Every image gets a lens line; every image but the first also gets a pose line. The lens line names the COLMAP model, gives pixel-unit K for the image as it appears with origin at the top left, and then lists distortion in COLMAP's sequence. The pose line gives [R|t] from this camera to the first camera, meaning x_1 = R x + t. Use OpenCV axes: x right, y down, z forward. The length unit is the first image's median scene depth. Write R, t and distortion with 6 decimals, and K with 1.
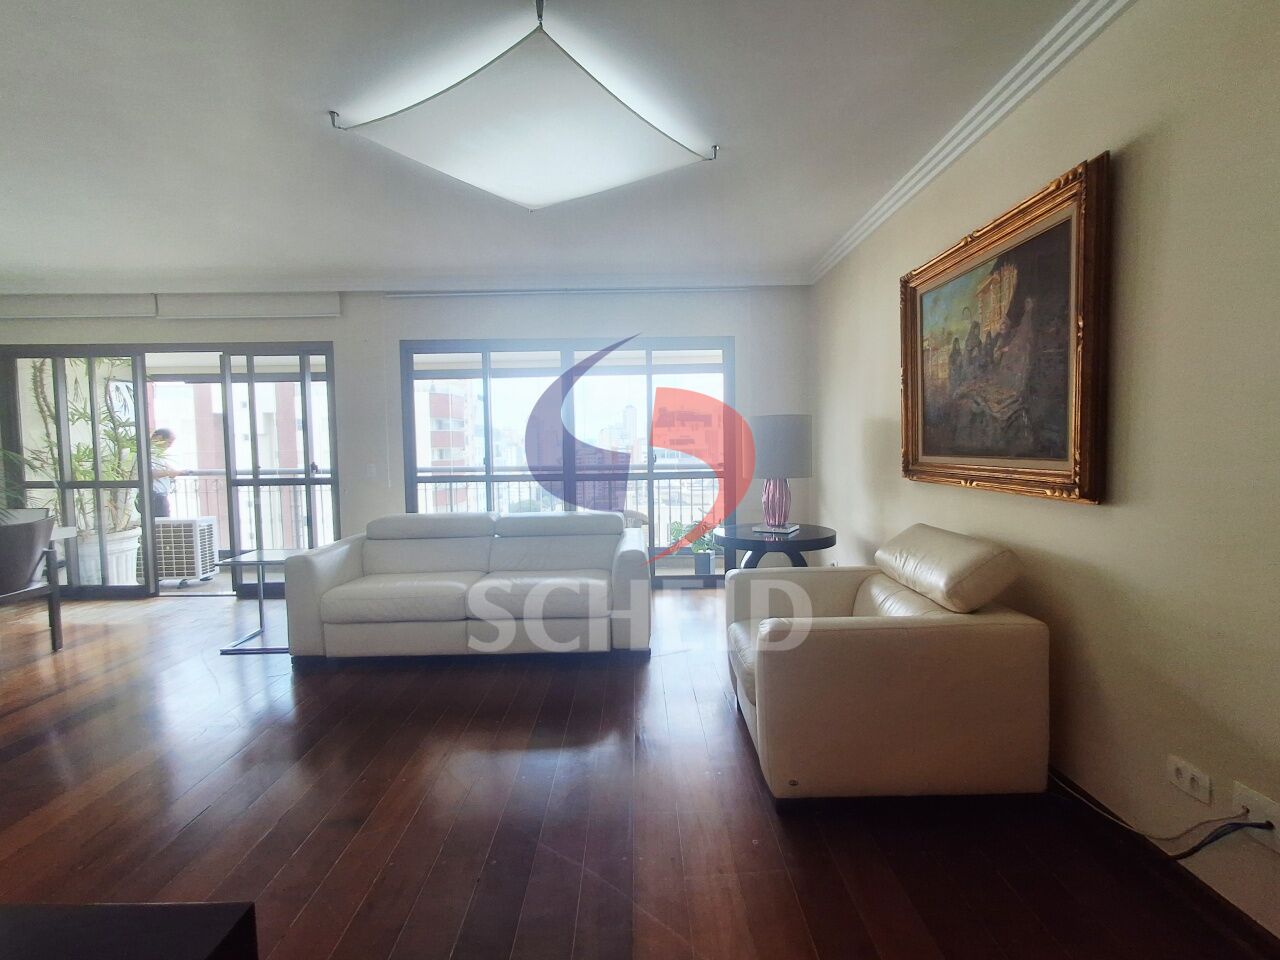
lens RADIAL K [[590.0, 0, 631.8], [0, 590.0, 473.3], [0, 0, 1]] dist [-0.002949, 0.002817]
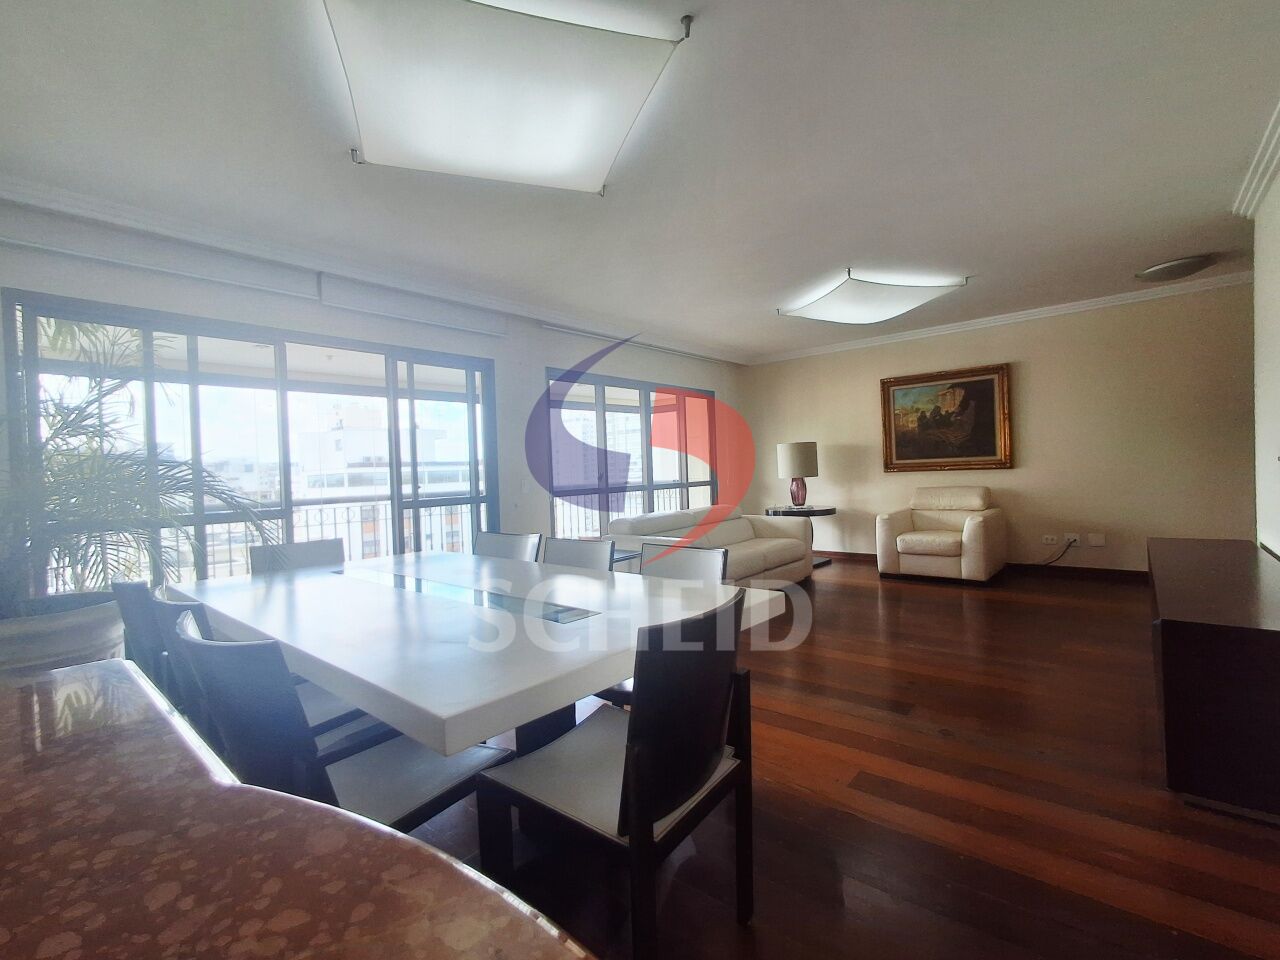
lens RADIAL K [[590.0, 0, 639.2], [0, 590.0, 476.1], [0, 0, 1]] dist [-0.002949, 0.002817]
pose [[0.647671, -0.015689, 0.761758, -1.528889], [0.066748, 0.997112, -0.036215, 0.037828], [-0.758991, 0.074301, 0.646848, 0.236738]]
